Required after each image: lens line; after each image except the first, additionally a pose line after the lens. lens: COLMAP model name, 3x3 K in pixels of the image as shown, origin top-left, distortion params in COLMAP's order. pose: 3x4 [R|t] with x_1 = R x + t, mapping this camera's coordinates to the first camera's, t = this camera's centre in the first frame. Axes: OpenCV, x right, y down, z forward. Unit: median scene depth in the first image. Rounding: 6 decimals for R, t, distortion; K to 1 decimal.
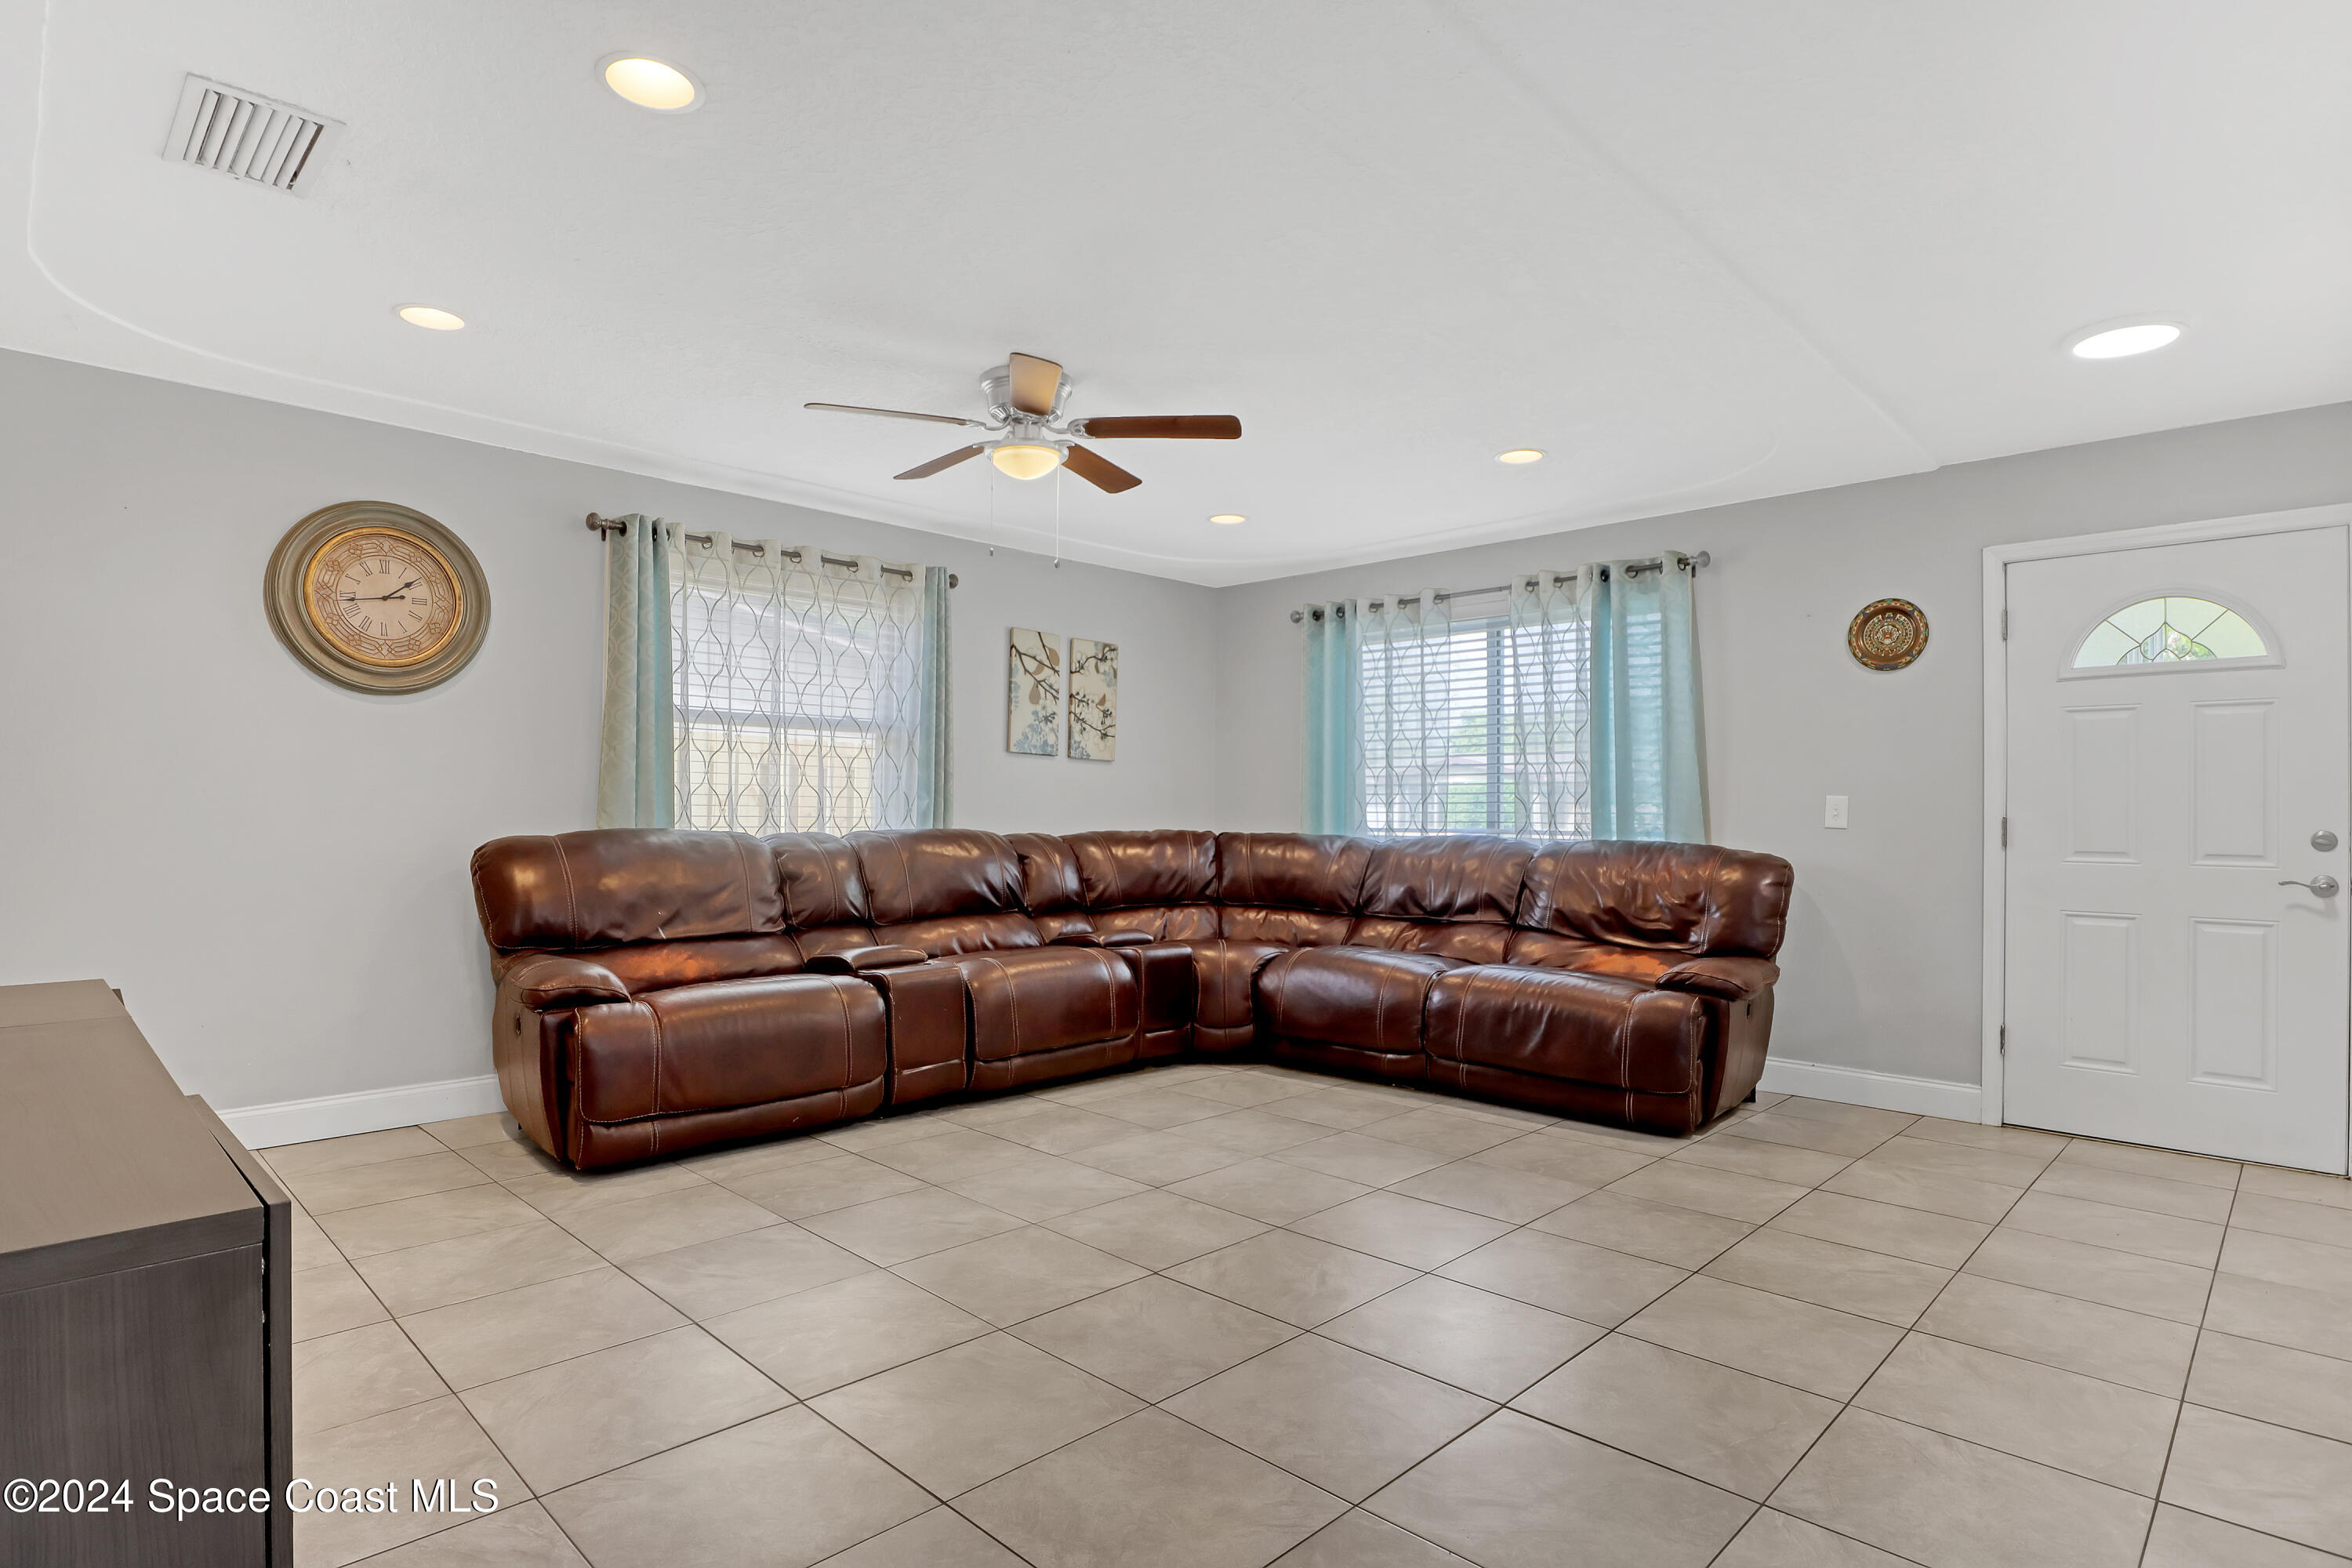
lens RADIAL K [[1223.3, 0, 1172.9], [0, 1223.3, 796.2], [0, 0, 1]] dist [-0.039103, 0.011563]
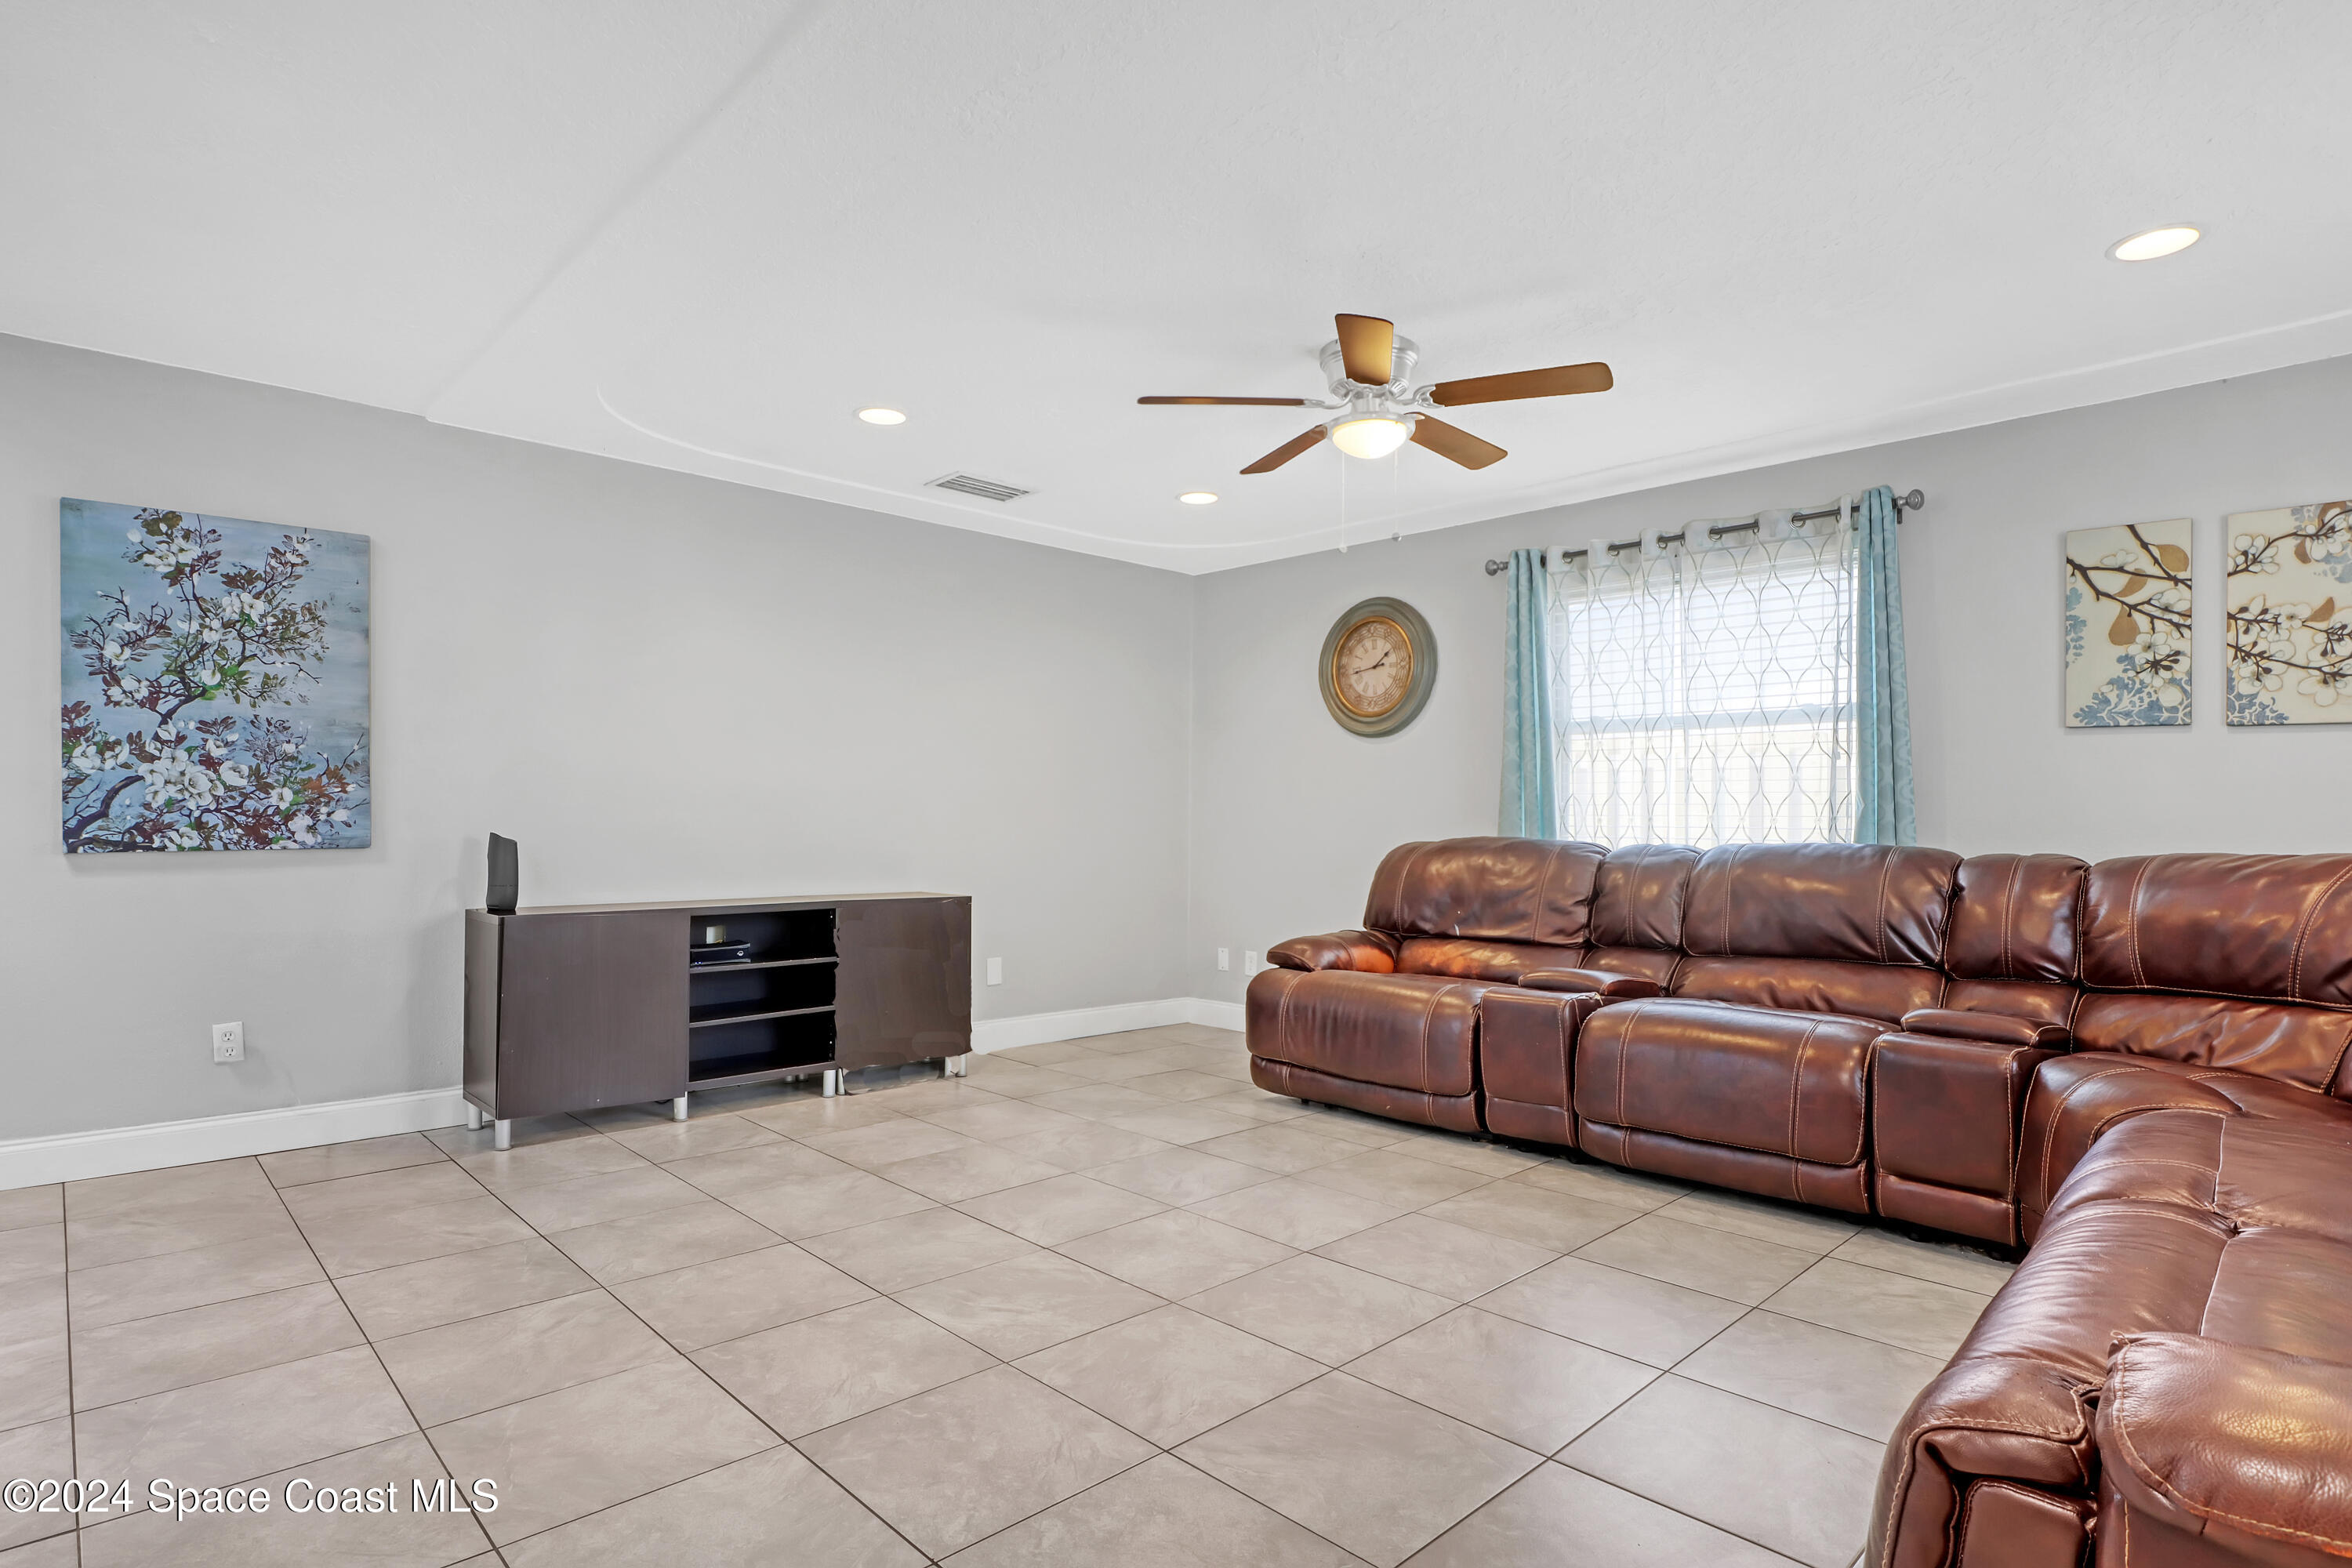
lens RADIAL K [[1213.6, 0, 1161.8], [0, 1213.6, 792.4], [0, 0, 1]] dist [-0.043962, 0.001713]
pose [[-0.039778, -0.032568, -0.998678, 0.641245], [0.005740, 0.999445, -0.032822, 0.019719], [0.999192, -0.007038, -0.039569, 0.707464]]
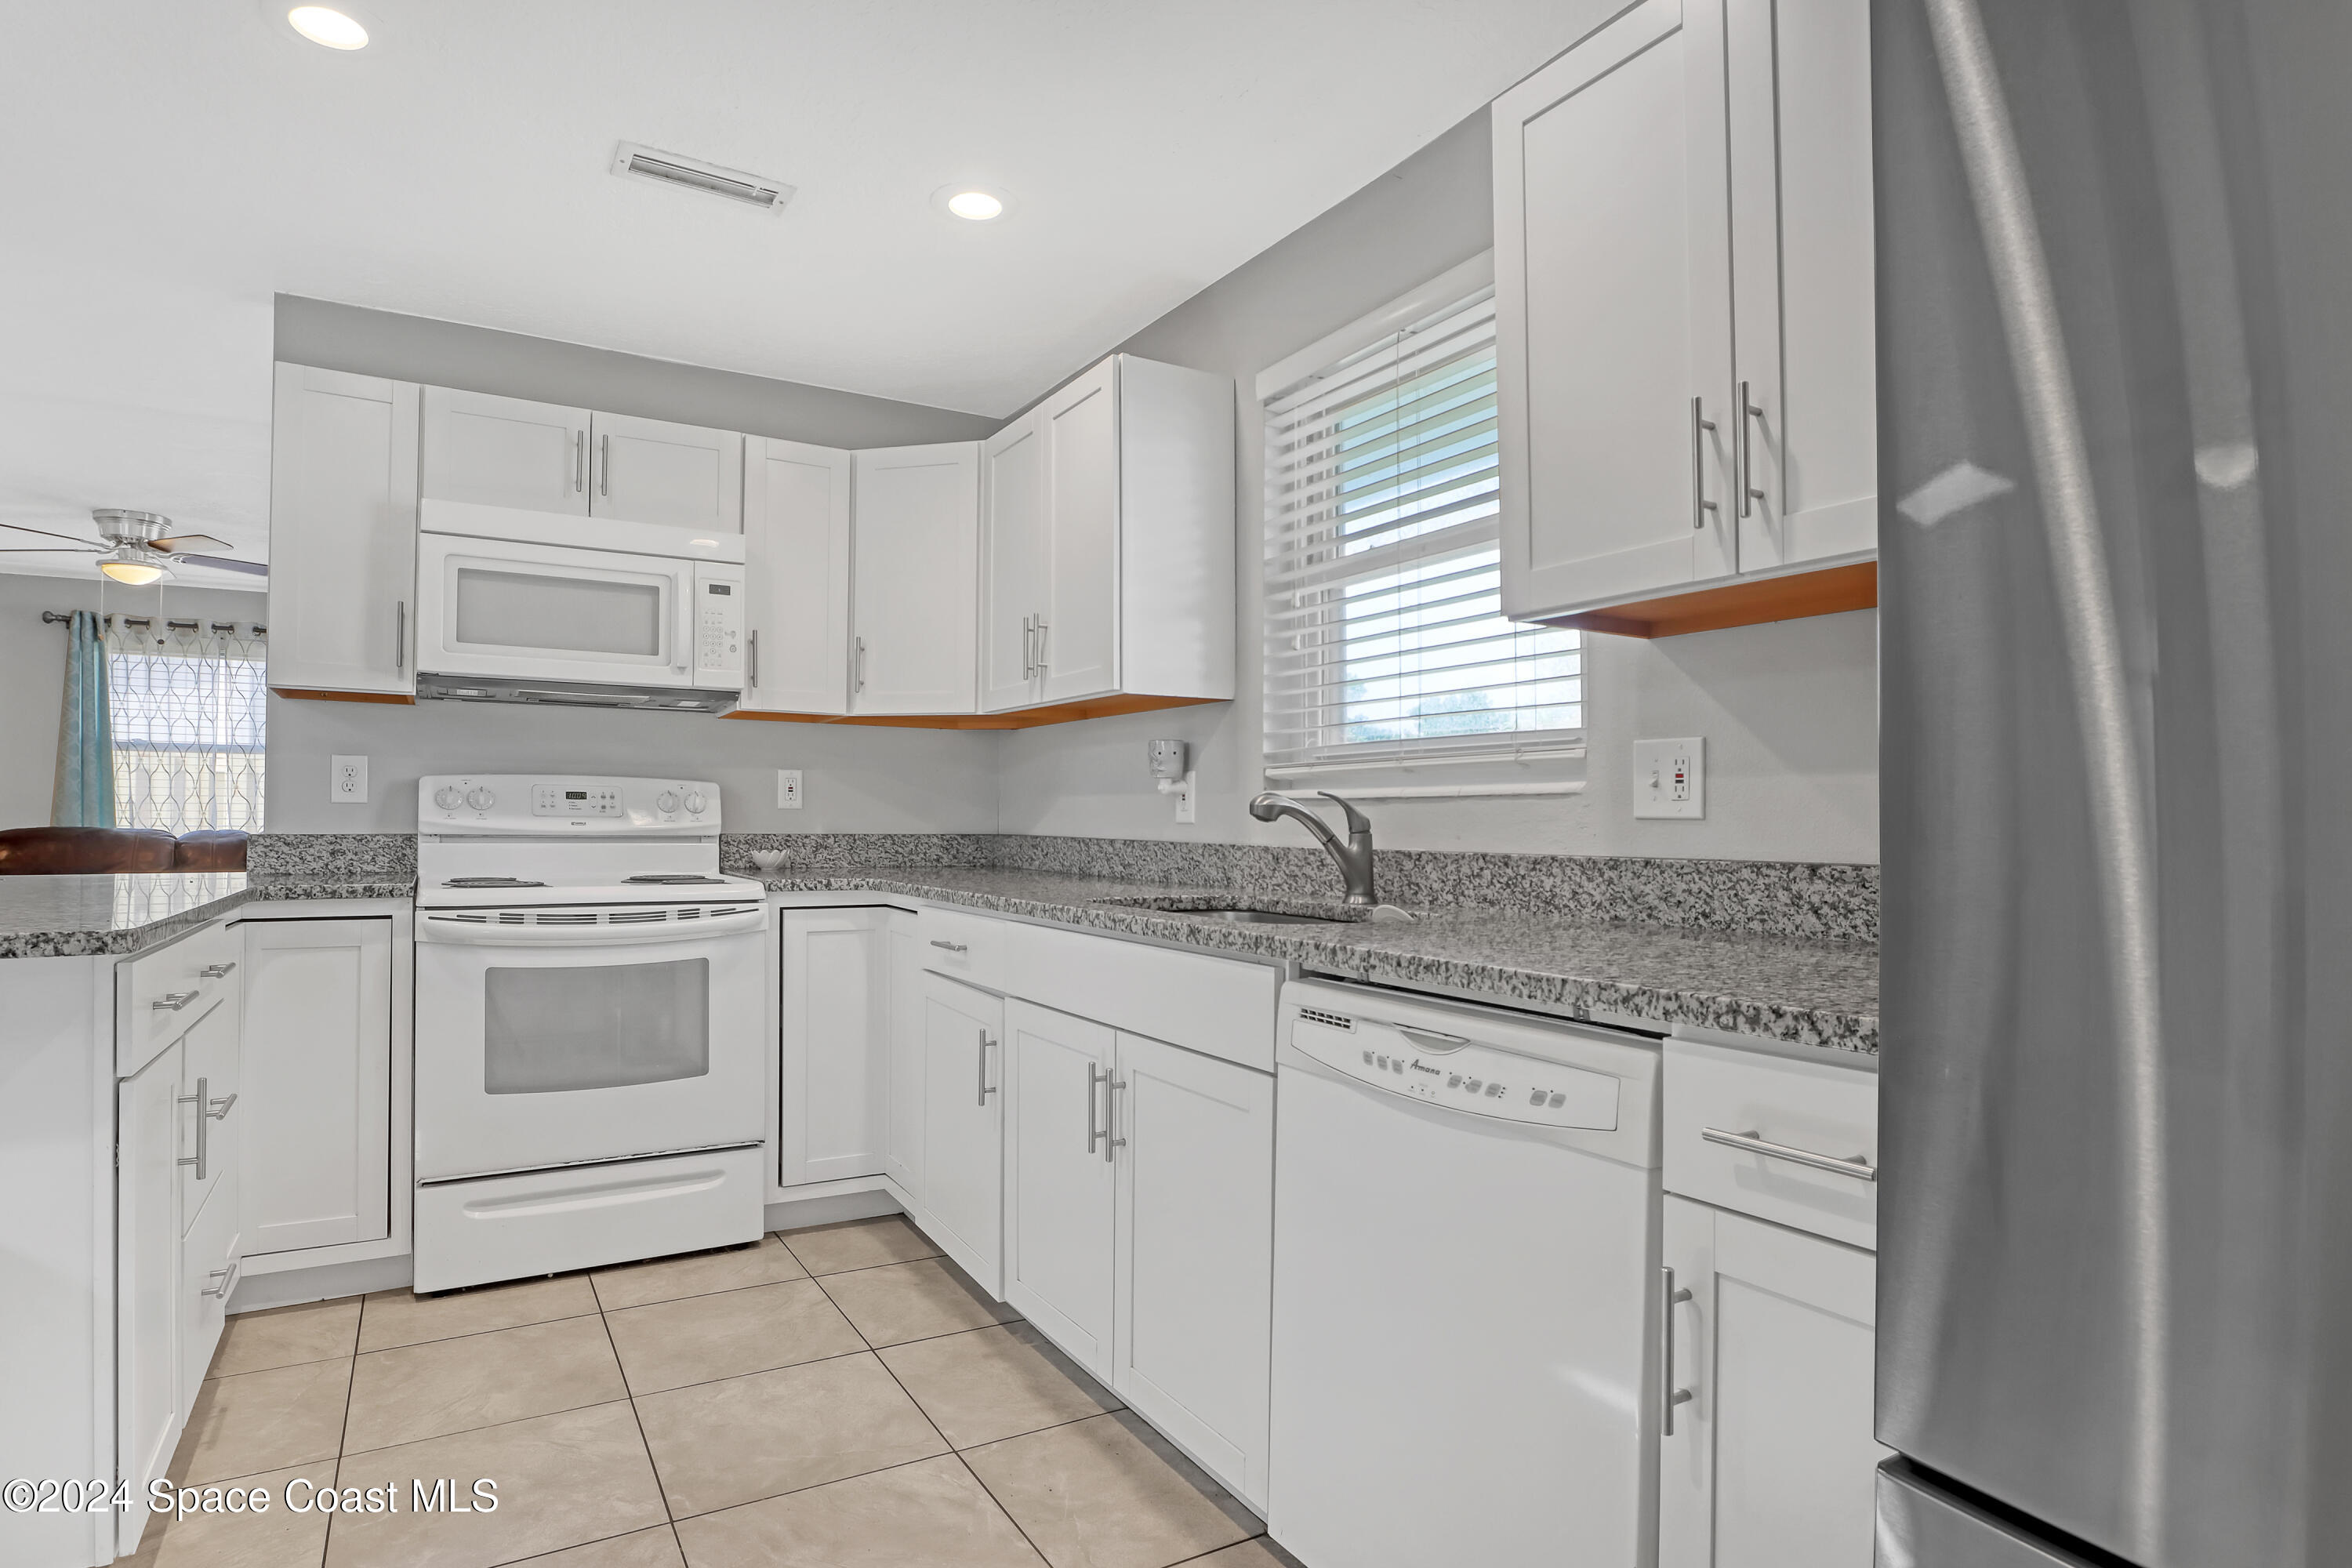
lens RADIAL K [[1223.3, 0, 1175.4], [0, 1223.3, 792.4], [0, 0, 1]] dist [-0.039103, 0.011563]
pose [[0.969541, -0.012351, -0.244618, 1.147744], [0.010255, 0.999899, -0.009840, 0.012690], [0.244714, 0.007032, 0.969570, -0.056407]]
